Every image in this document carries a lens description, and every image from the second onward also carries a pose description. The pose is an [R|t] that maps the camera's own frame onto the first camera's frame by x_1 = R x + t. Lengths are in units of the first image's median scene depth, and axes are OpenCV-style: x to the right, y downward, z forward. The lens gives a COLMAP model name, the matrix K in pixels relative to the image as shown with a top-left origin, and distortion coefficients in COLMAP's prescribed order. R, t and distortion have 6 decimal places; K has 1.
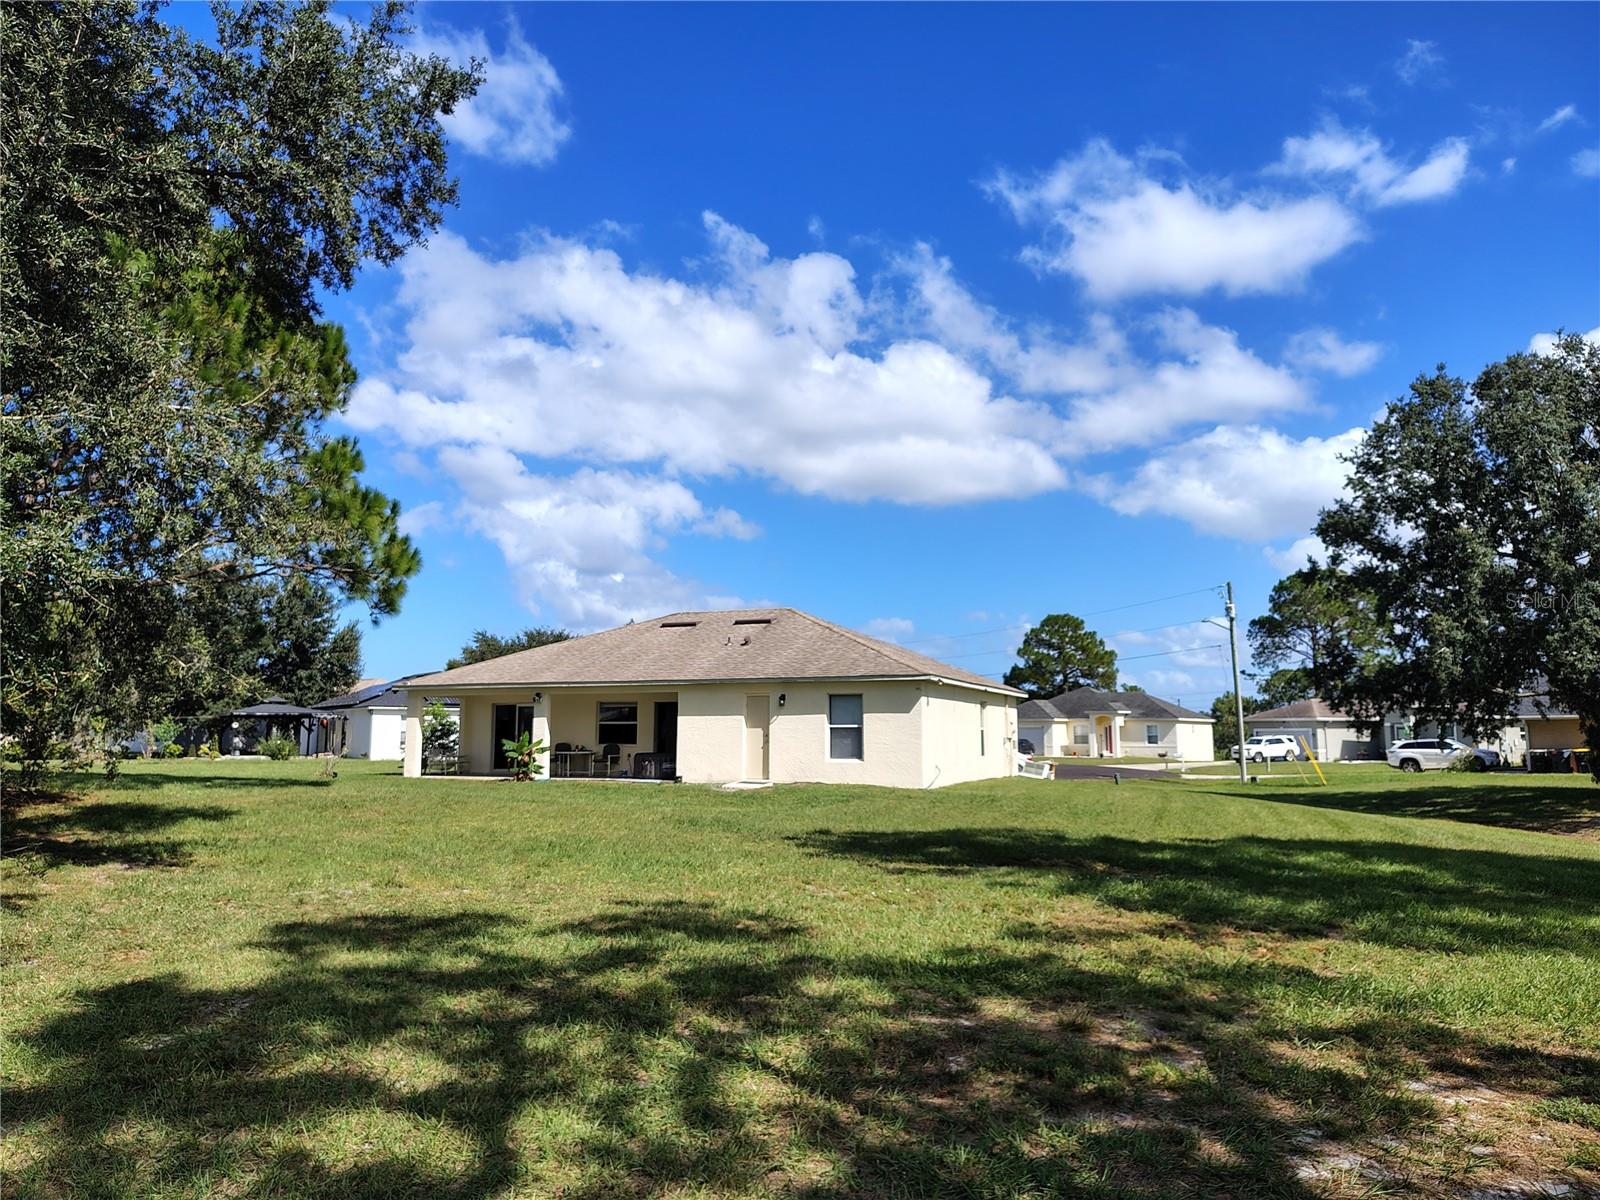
lens RADIAL K [[1100.6, 0, 811.3], [0, 1100.6, 601.0], [0, 0, 1]] dist [0.001991, -0.003115]
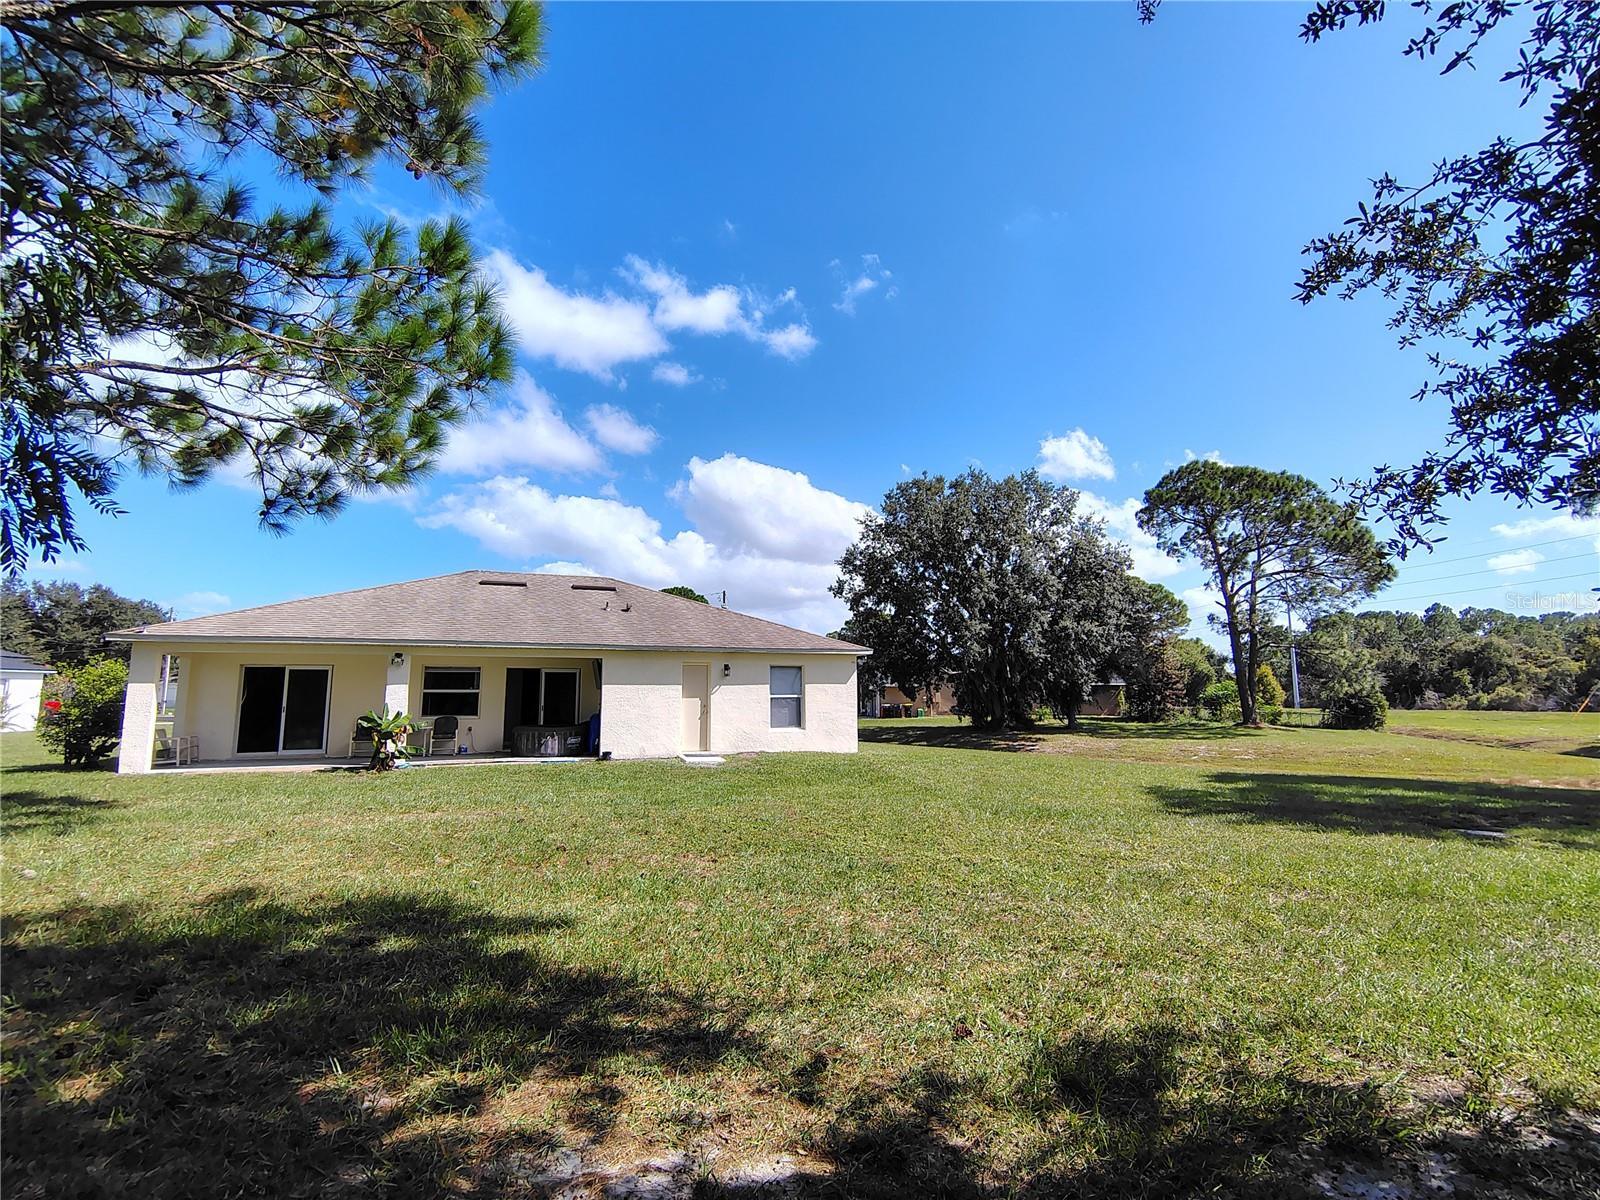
lens RADIAL K [[752.8, 0, 803.7], [0, 752.8, 601.4], [0, 0, 1]] dist [-0.005465, 0.002163]
pose [[0.700343, 0.083981, 0.708849, -0.452977], [-0.084601, 0.995821, -0.034394, 0.044657], [-0.708775, -0.035881, 0.704522, 0.461774]]
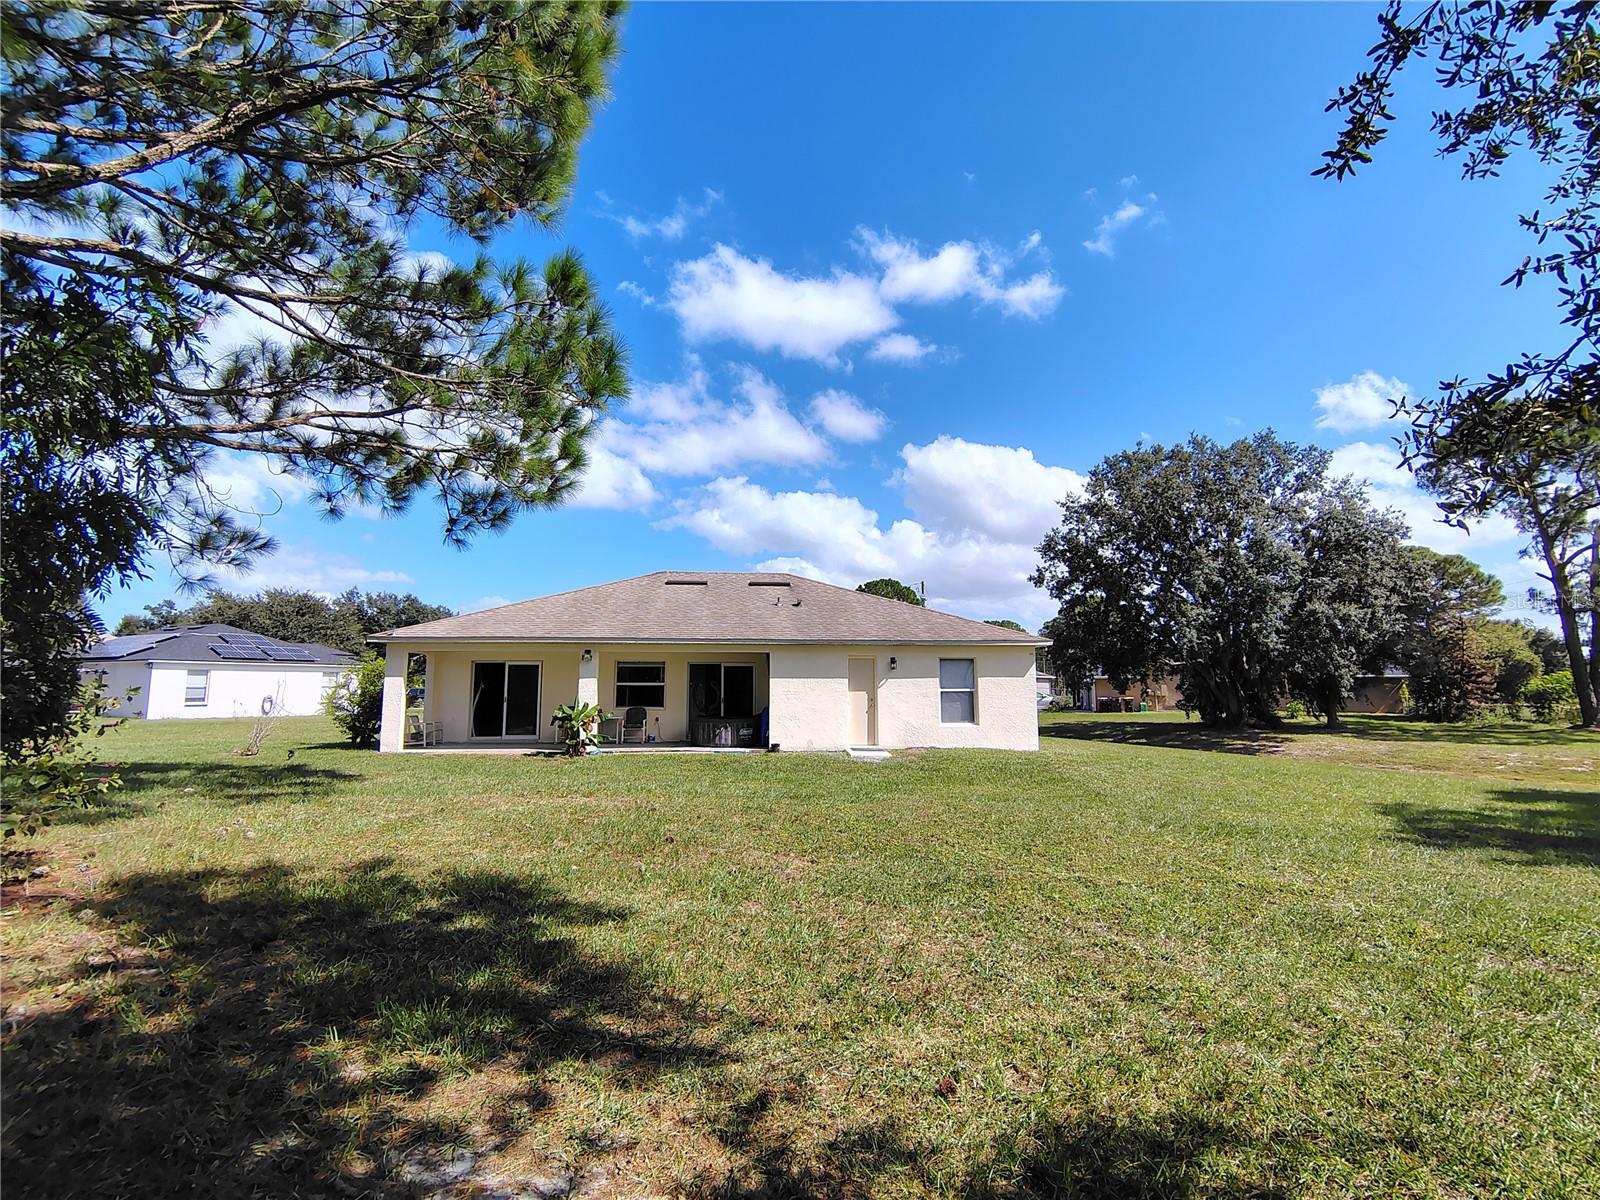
lens RADIAL K [[752.8, 0, 803.5], [0, 752.8, 597.7], [0, 0, 1]] dist [-0.005465, 0.002163]
pose [[0.875137, 0.055598, 0.480670, -0.409453], [-0.059924, 0.998183, -0.006355, 0.039835], [-0.480150, -0.023242, 0.876879, 0.442370]]
